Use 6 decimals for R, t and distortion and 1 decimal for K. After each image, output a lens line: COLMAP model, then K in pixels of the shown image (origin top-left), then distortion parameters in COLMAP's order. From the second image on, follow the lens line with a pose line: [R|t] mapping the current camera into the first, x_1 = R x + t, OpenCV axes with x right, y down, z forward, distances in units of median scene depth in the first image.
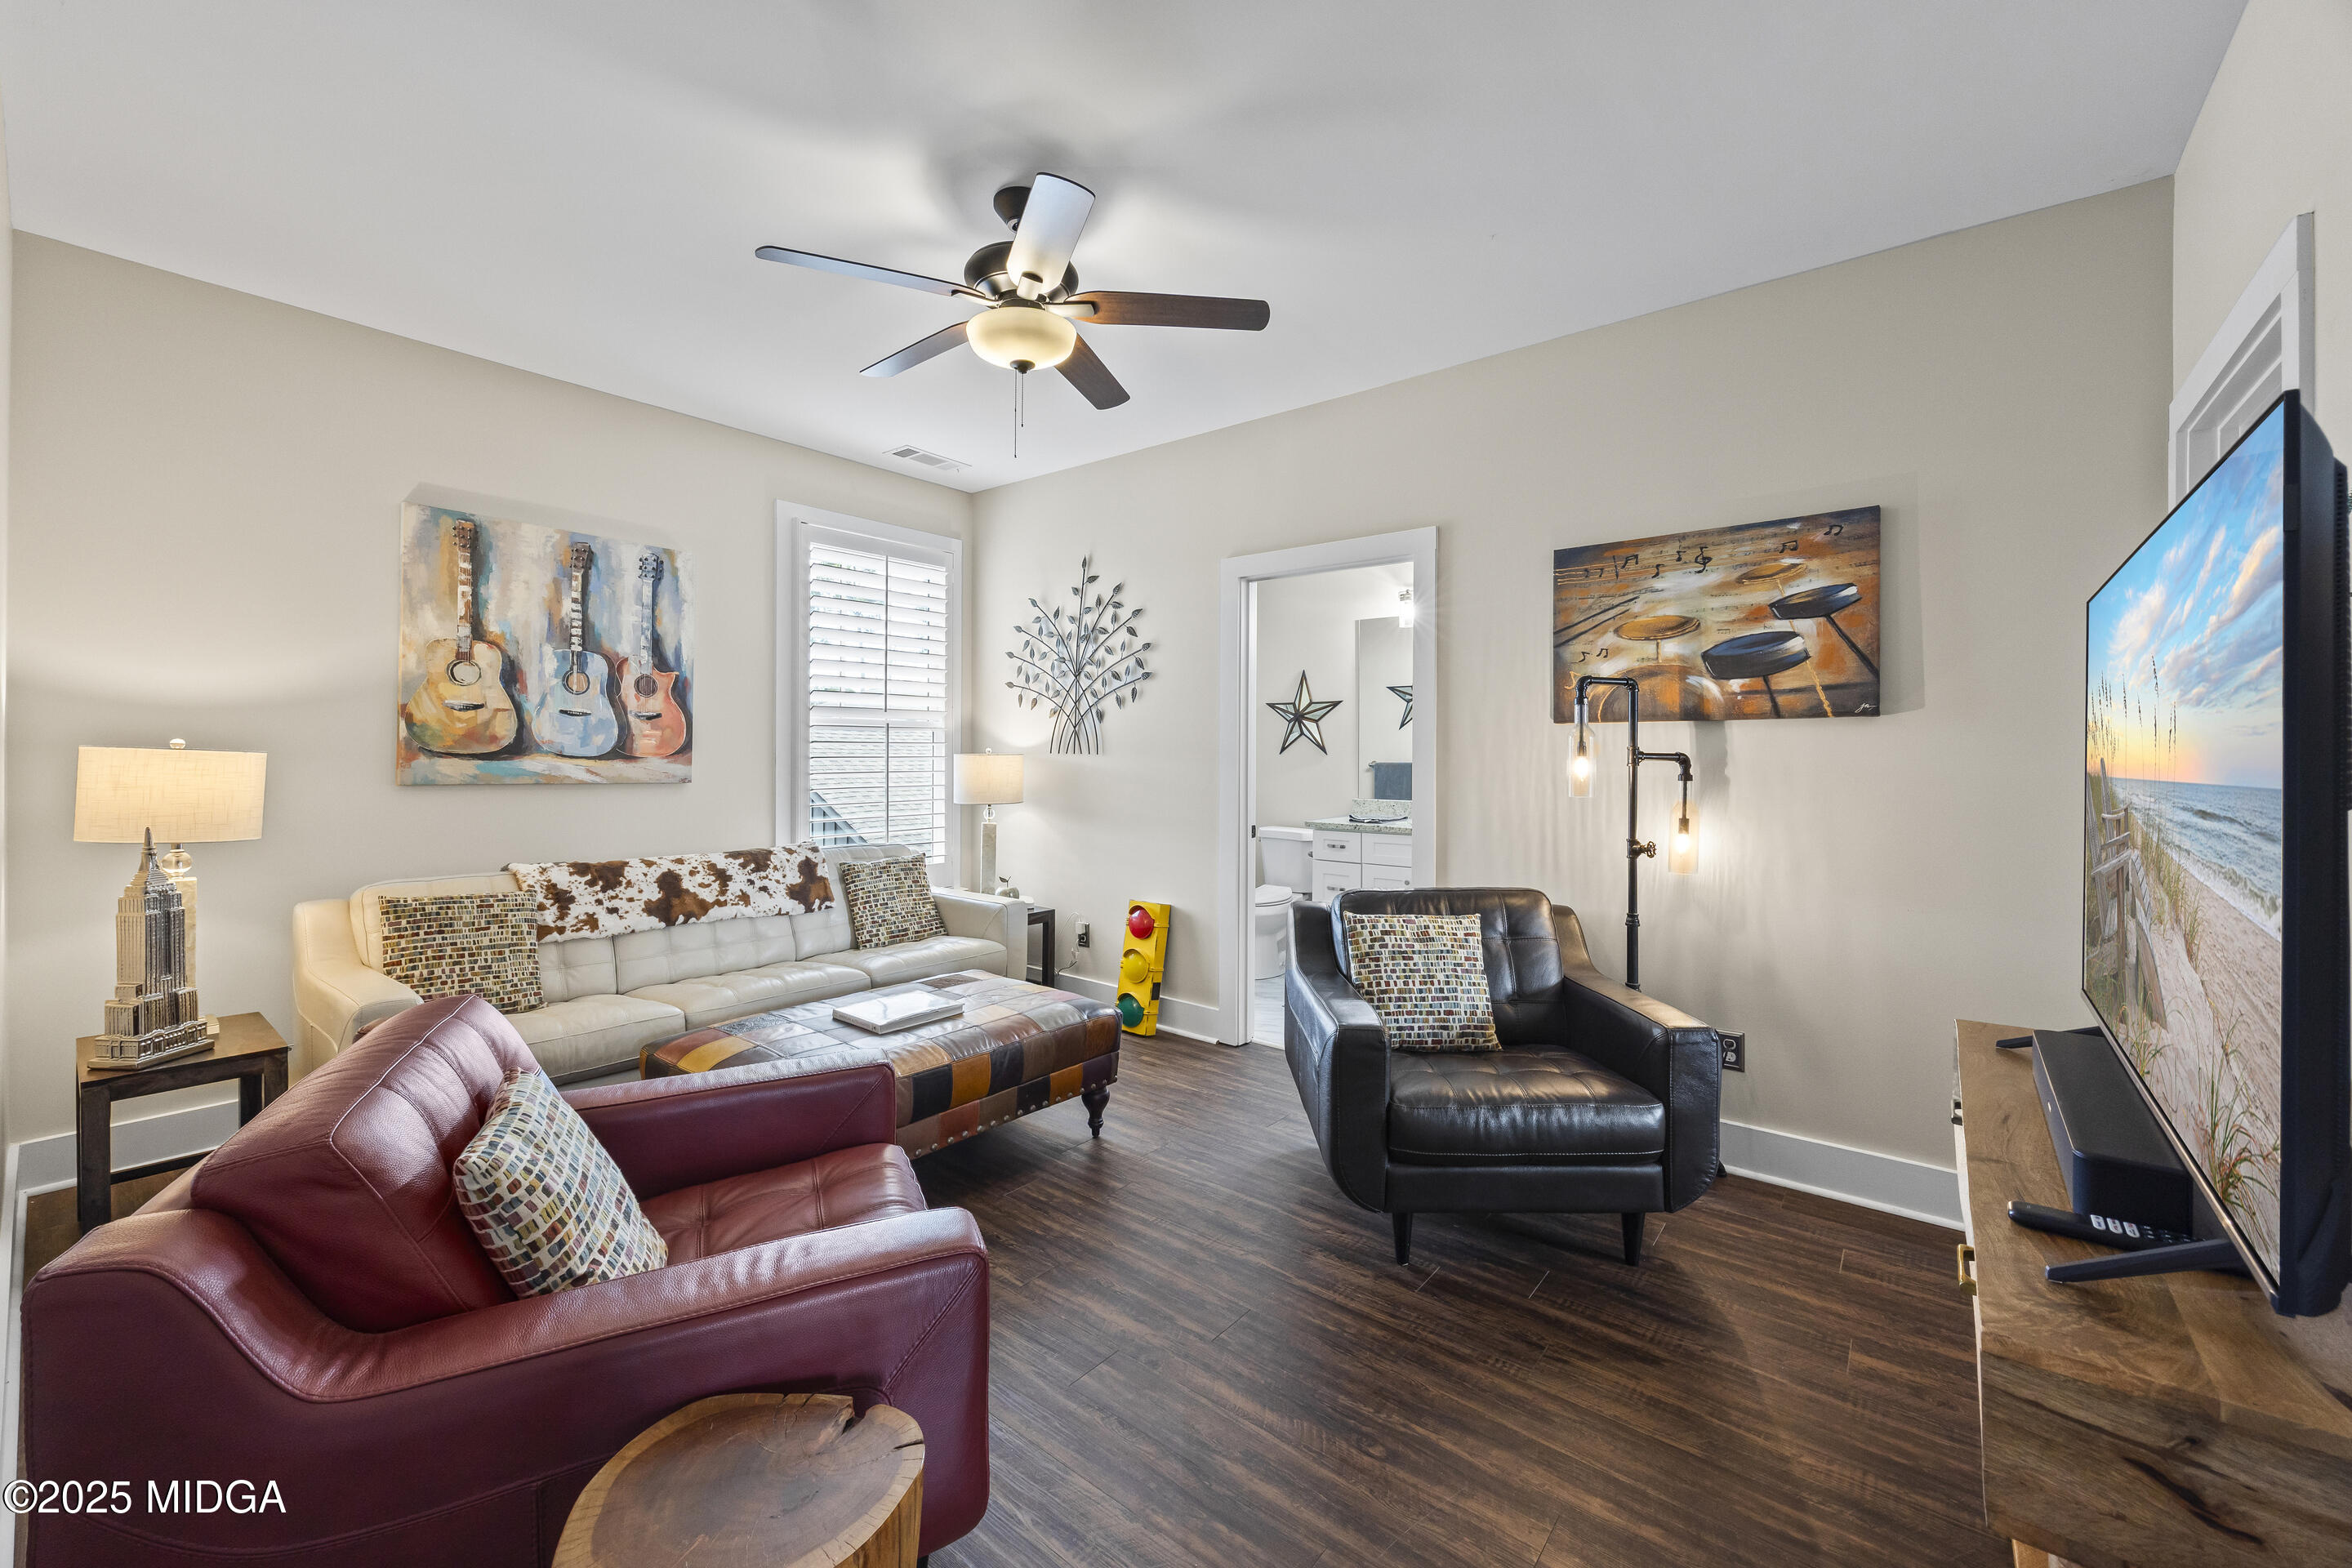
lens RADIAL K [[931.9, 0, 1182.5], [0, 931.9, 765.0], [0, 0, 1]] dist [-0.008488, 0.000499]
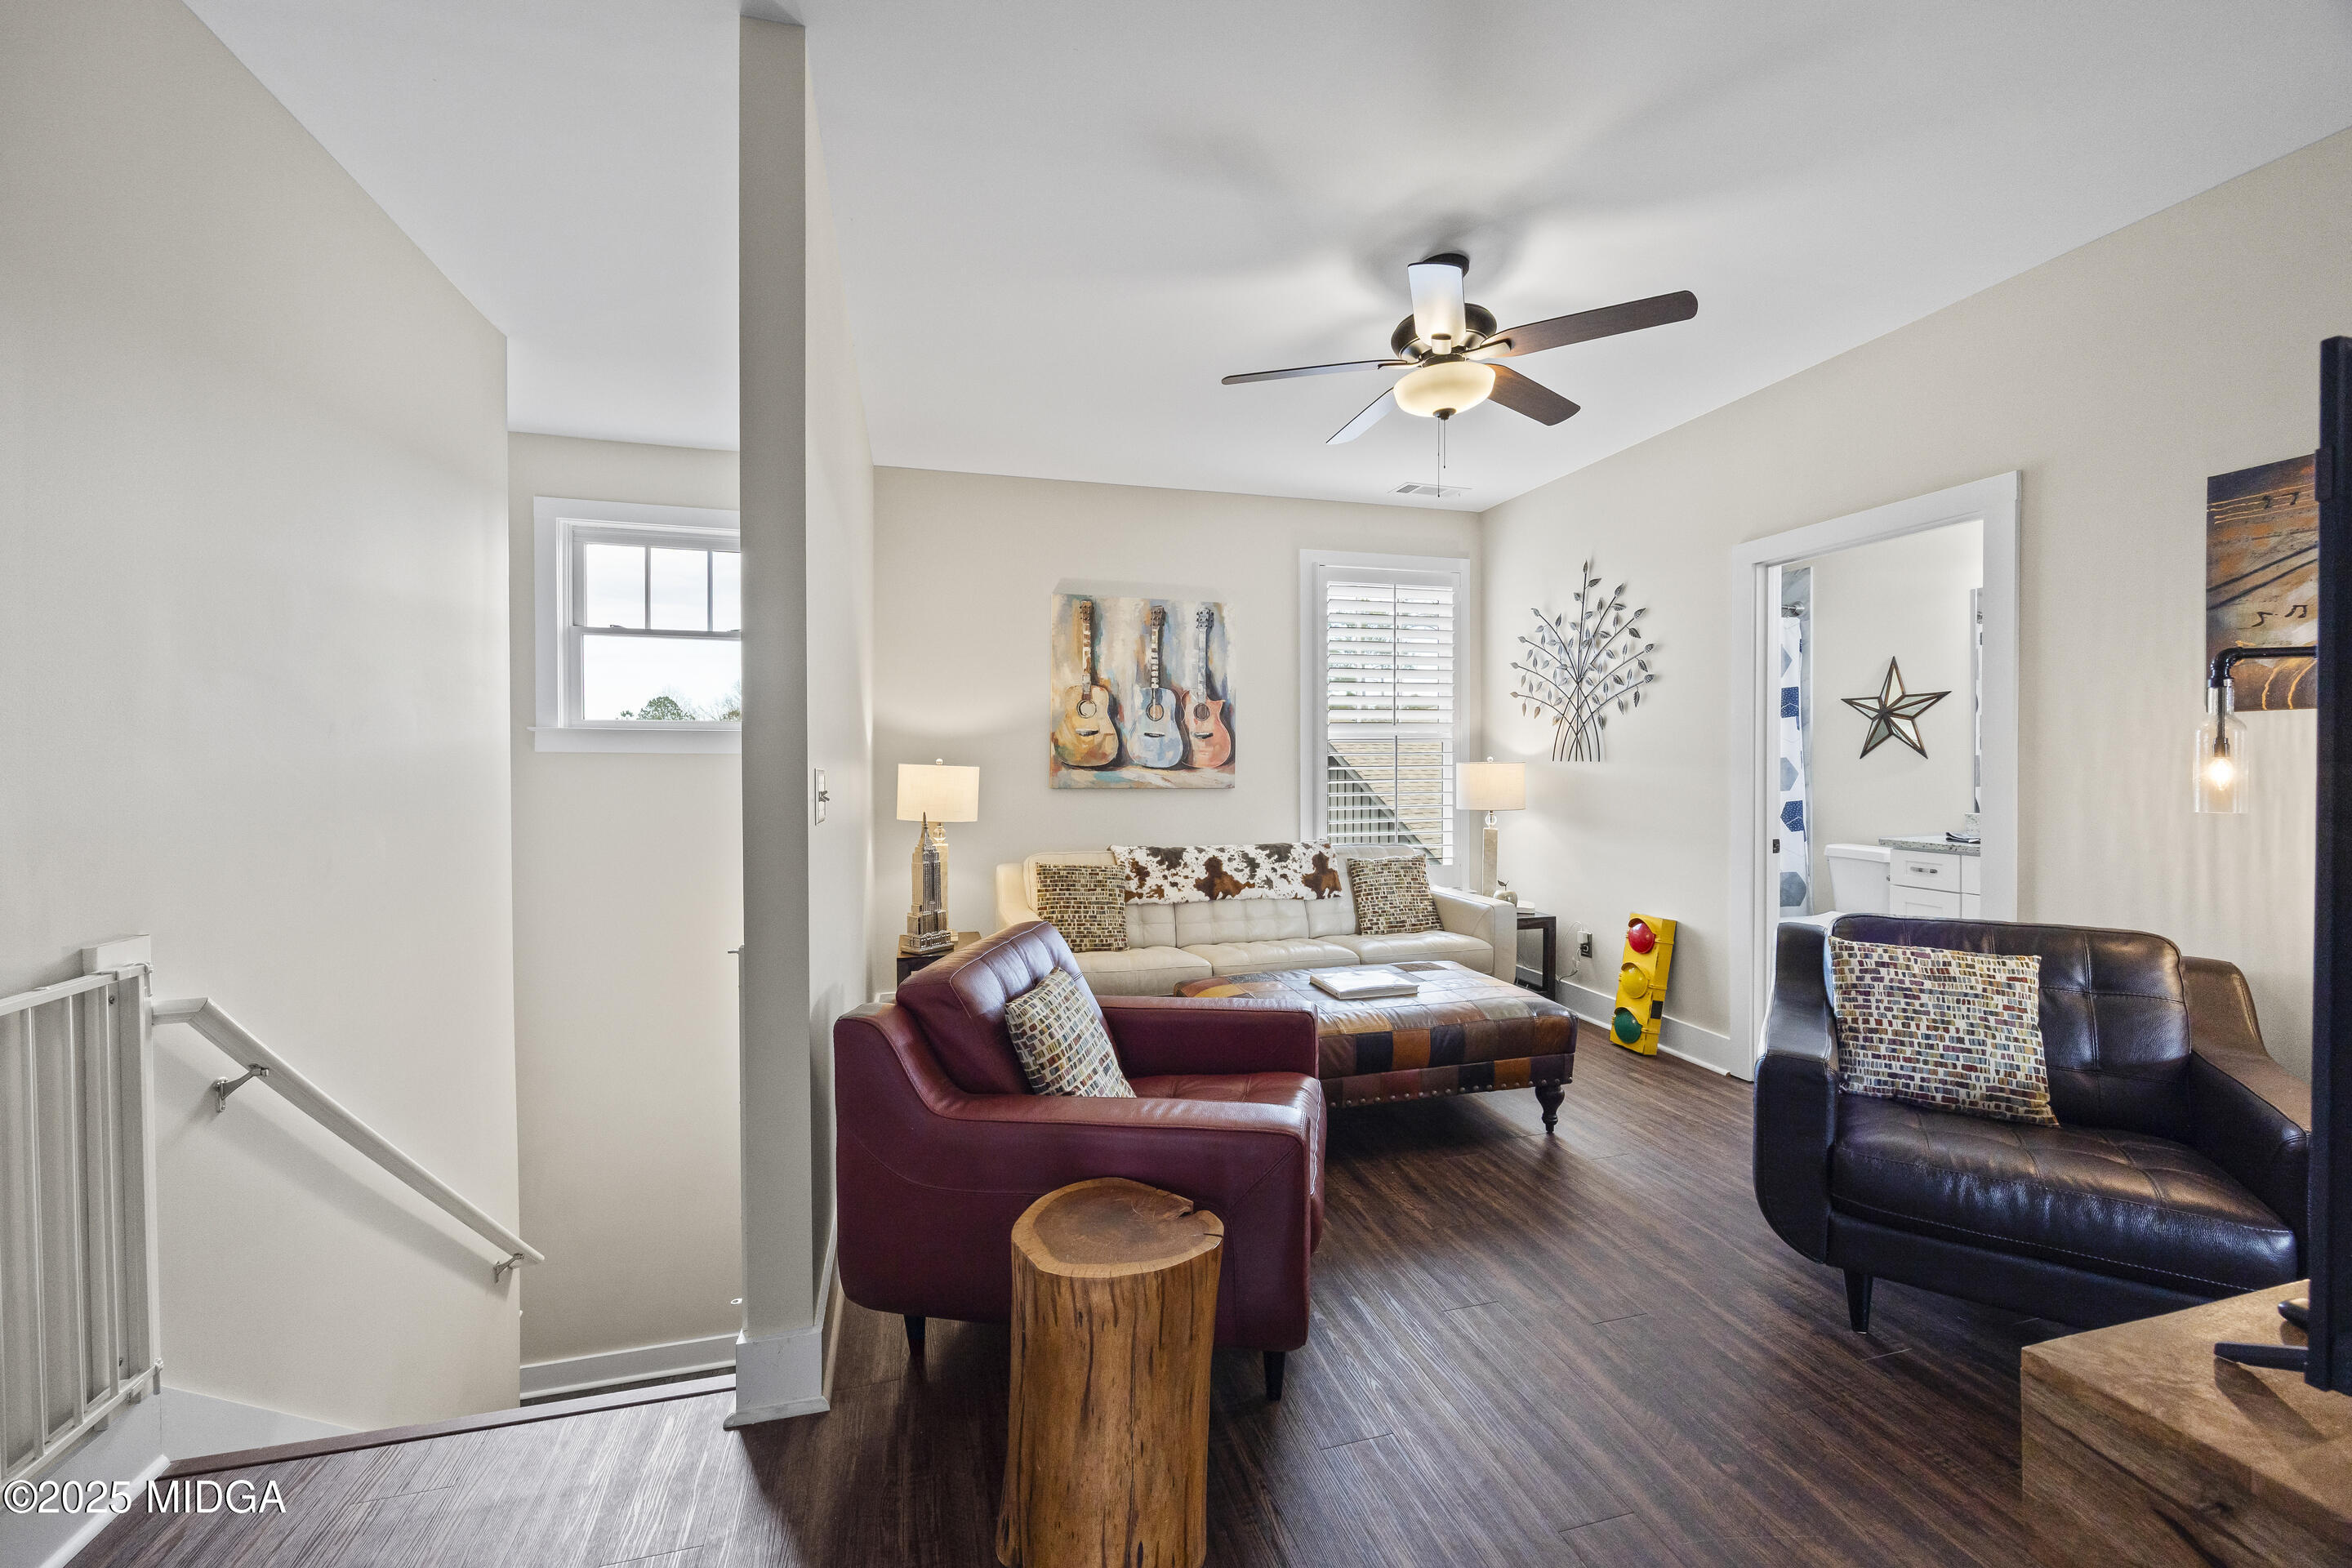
lens RADIAL K [[931.9, 0, 1176.7], [0, 931.9, 783.9], [0, 0, 1]] dist [-0.008488, 0.000499]
pose [[0.811273, 0.002732, -0.584661, 0.184980], [0.003762, 0.999944, 0.009892, 0.001196], [0.584655, -0.010224, 0.811217, -0.079348]]
